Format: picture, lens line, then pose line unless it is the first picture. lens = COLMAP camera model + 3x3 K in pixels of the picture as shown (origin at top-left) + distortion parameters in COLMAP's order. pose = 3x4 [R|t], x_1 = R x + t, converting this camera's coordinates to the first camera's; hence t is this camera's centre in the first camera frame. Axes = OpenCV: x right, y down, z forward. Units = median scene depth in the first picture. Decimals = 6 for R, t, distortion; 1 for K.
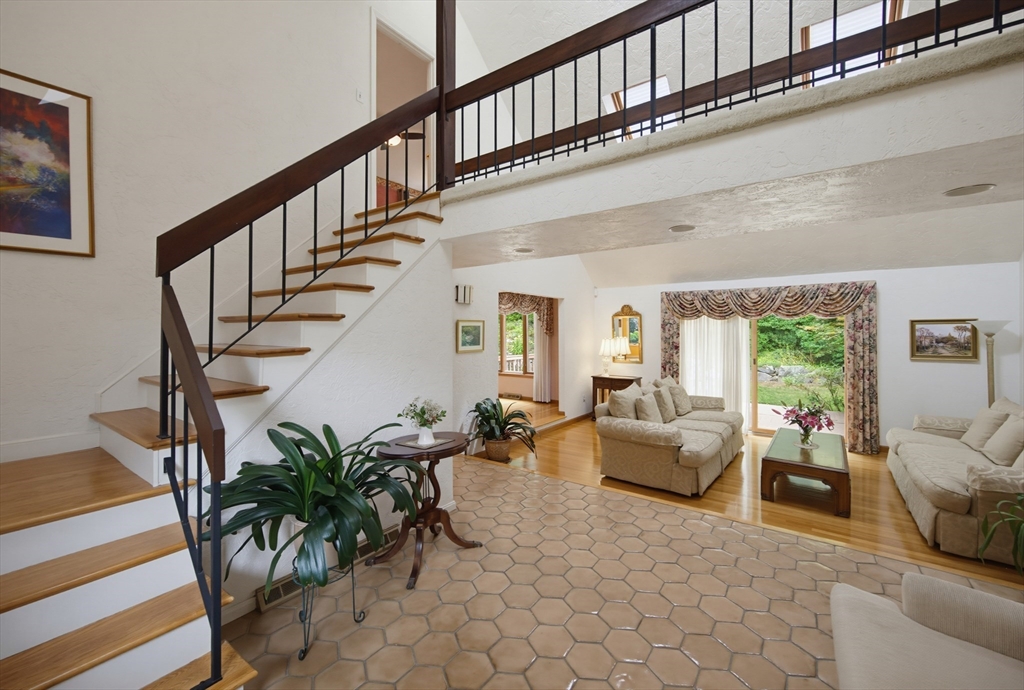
lens RADIAL K [[417.2, 0, 519.0], [0, 417.2, 326.8], [0, 0, 1]] dist [0.007620, -0.001401]
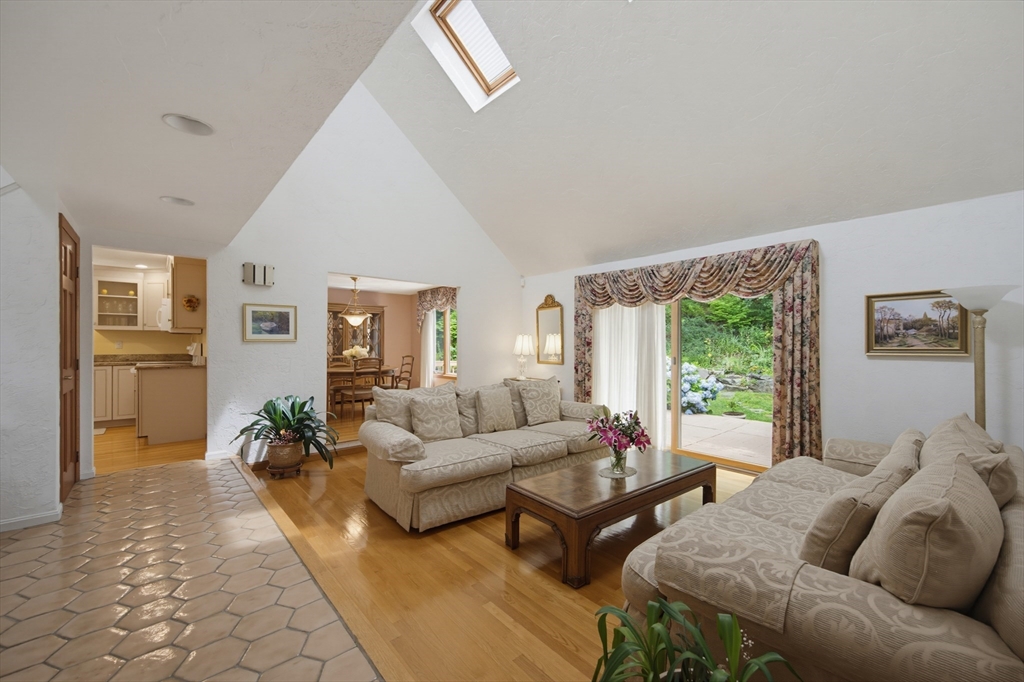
lens RADIAL K [[417.2, 0, 530.6], [0, 417.2, 337.5], [0, 0, 1]] dist [0.007620, -0.001401]
pose [[0.976976, -0.001510, -0.213343, 0.548950], [0.000136, 0.999979, -0.006455, 0.052805], [0.213348, 0.006277, 0.976956, 0.242739]]
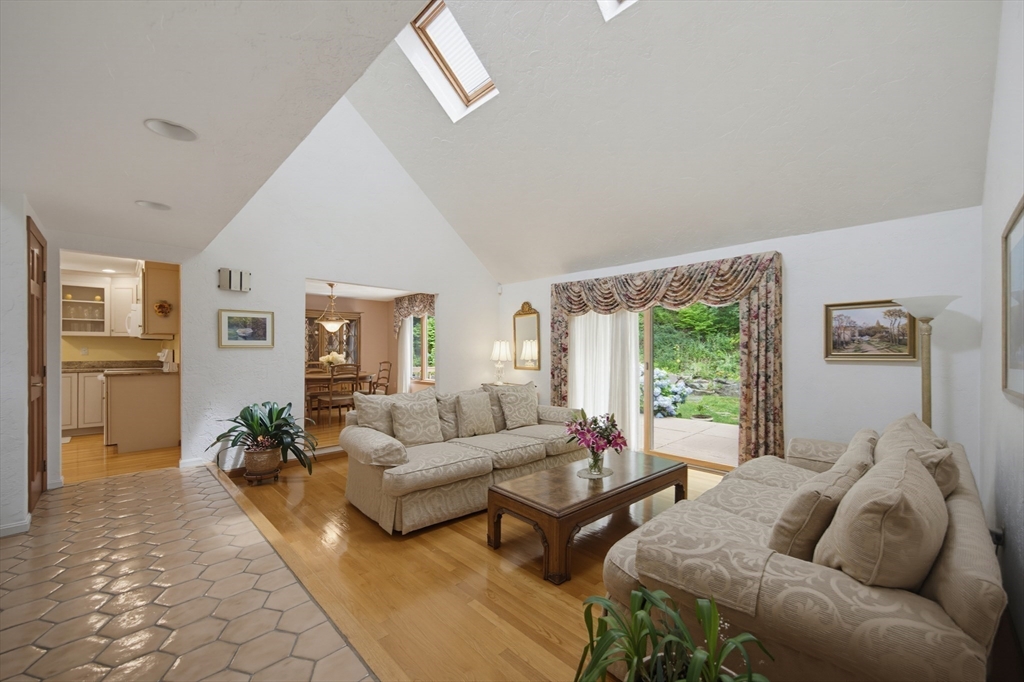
lens RADIAL K [[417.2, 0, 516.3], [0, 417.2, 343.8], [0, 0, 1]] dist [0.007620, -0.001401]
pose [[0.986119, -0.001244, -0.166037, 0.529143], [0.000135, 0.999978, -0.006687, 0.053465], [0.166042, 0.006572, 0.986097, 0.218602]]
